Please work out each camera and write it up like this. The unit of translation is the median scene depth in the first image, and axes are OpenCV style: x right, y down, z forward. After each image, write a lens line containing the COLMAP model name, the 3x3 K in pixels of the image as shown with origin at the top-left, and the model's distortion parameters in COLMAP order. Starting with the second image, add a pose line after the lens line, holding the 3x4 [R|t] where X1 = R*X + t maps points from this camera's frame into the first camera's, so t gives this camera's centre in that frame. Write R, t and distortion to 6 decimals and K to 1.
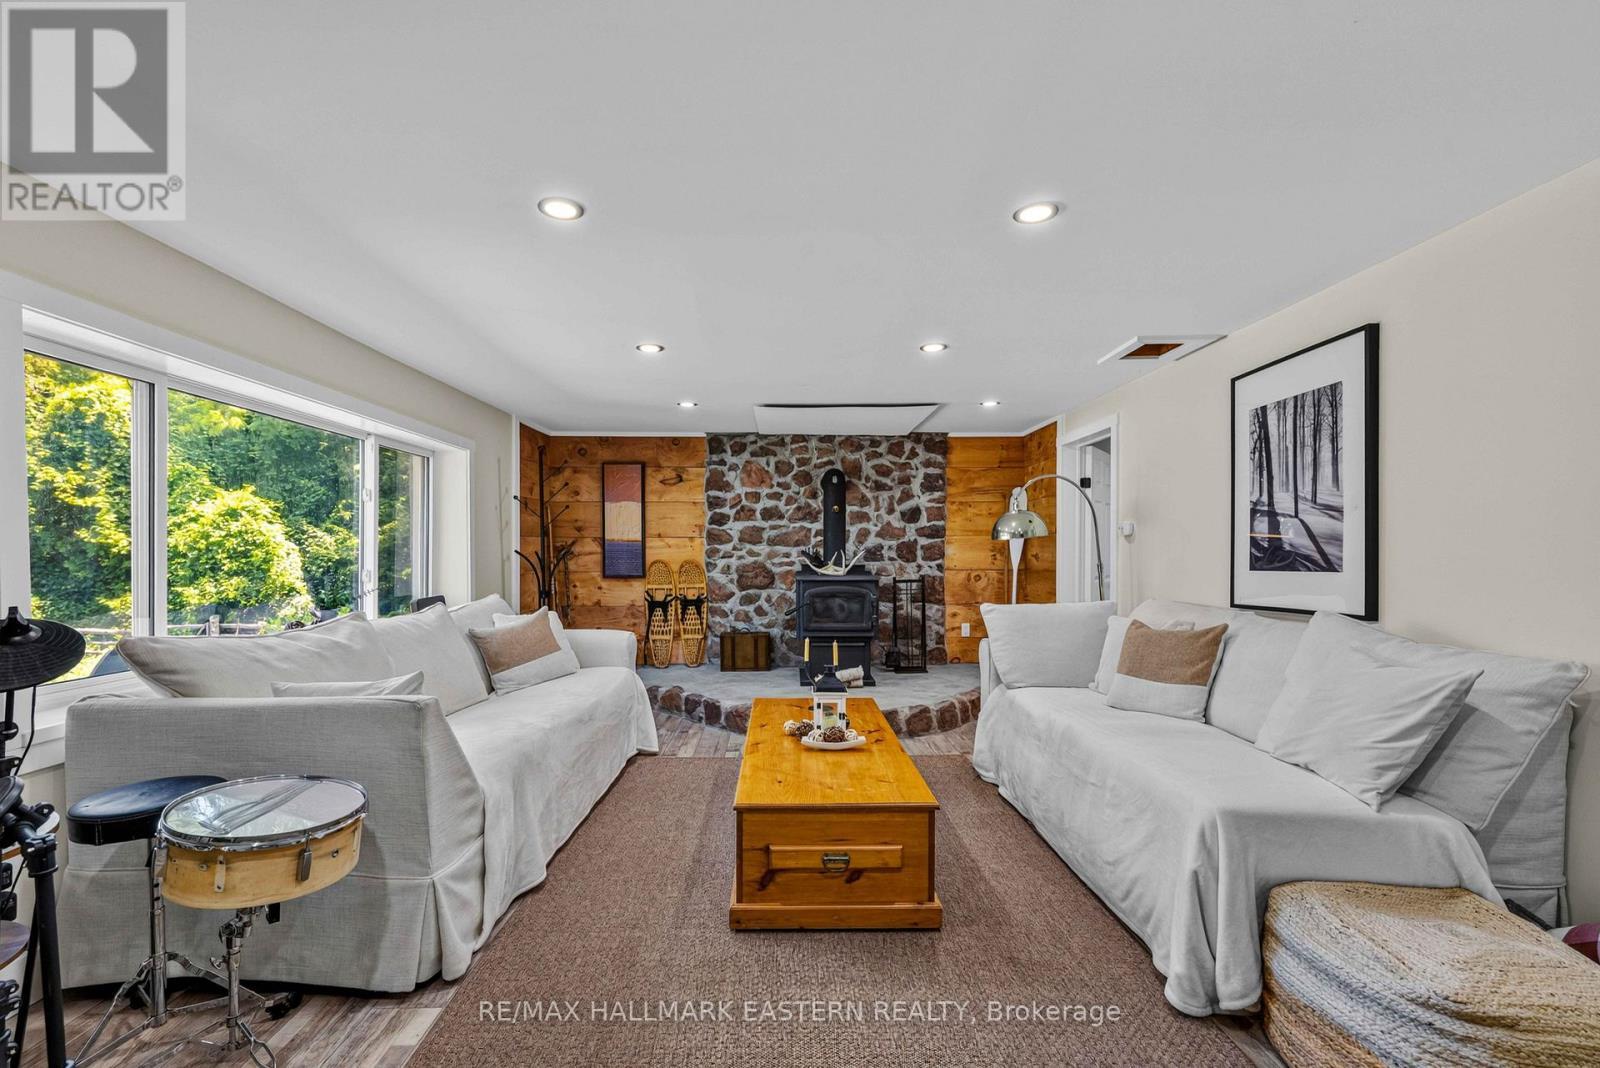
lens RADIAL K [[686.5, 0, 795.4], [0, 686.5, 571.8], [0, 0, 1]] dist [-0.000517, 0.000048]
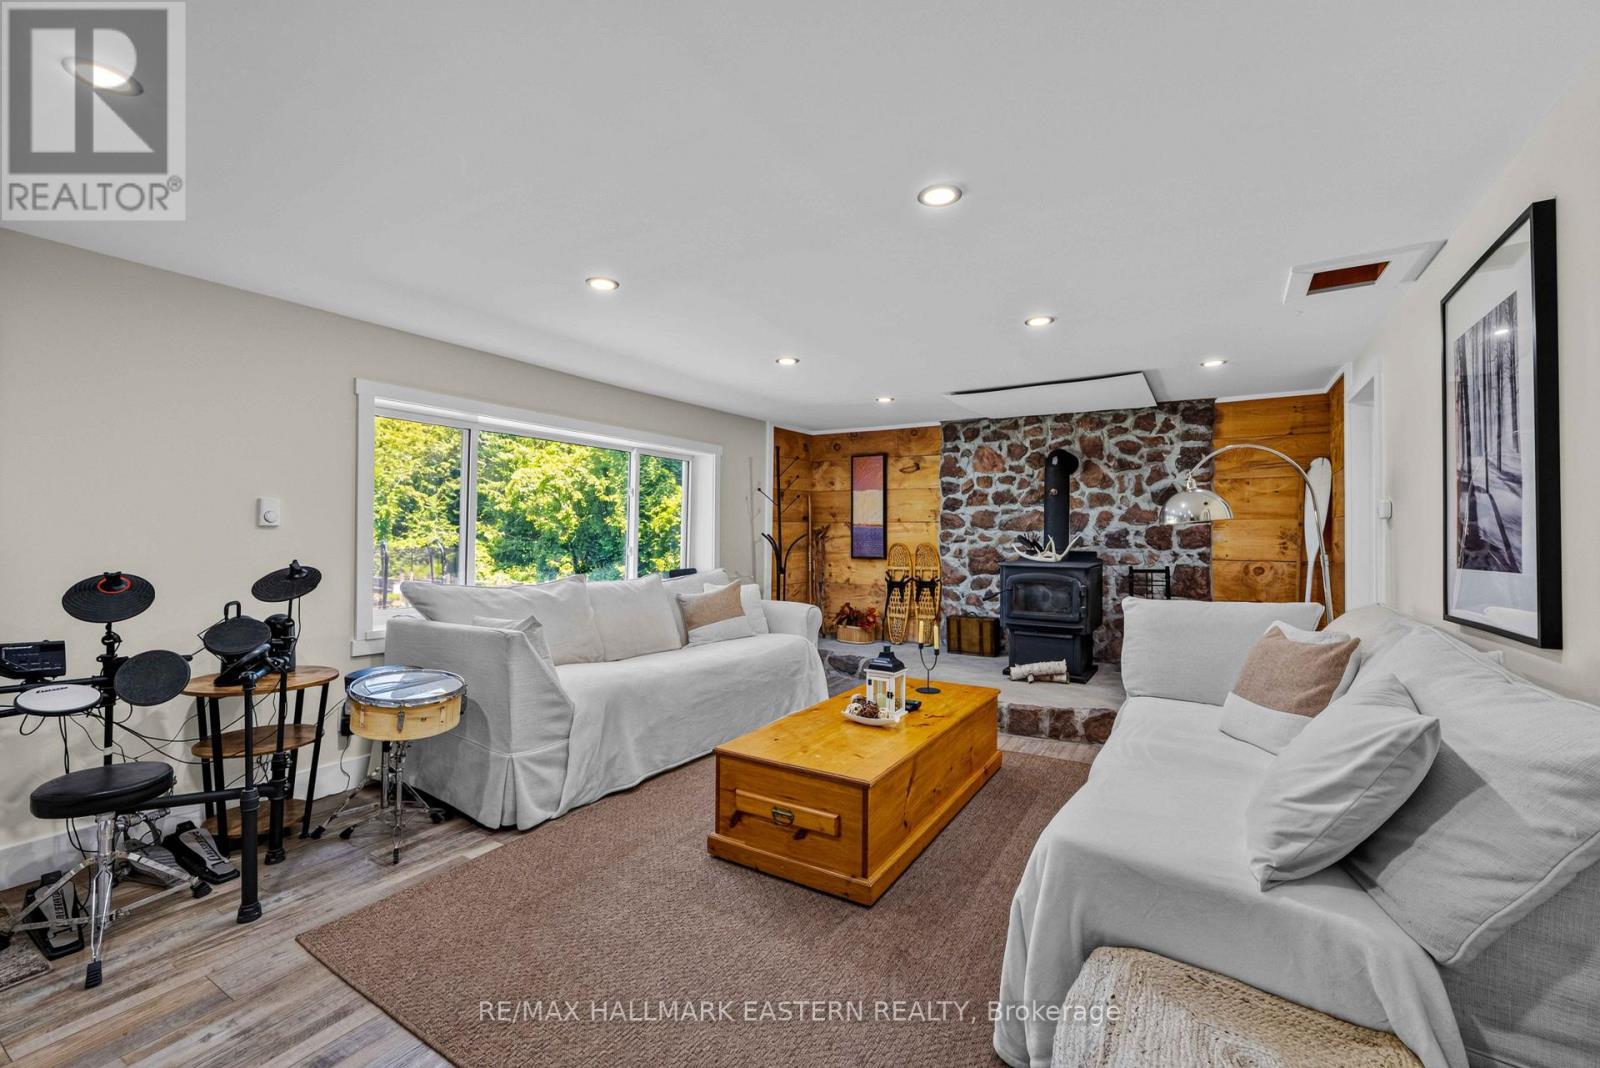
lens RADIAL K [[671.2, 0, 800.0], [0, 671.2, 534.0], [0, 0, 1]] dist [-0.000622, 0.000009]
pose [[0.847337, 0.007223, -0.531006, 0.230268], [-0.023955, 0.999410, -0.024632, -0.002056], [0.530515, 0.033592, 0.847010, 0.029665]]
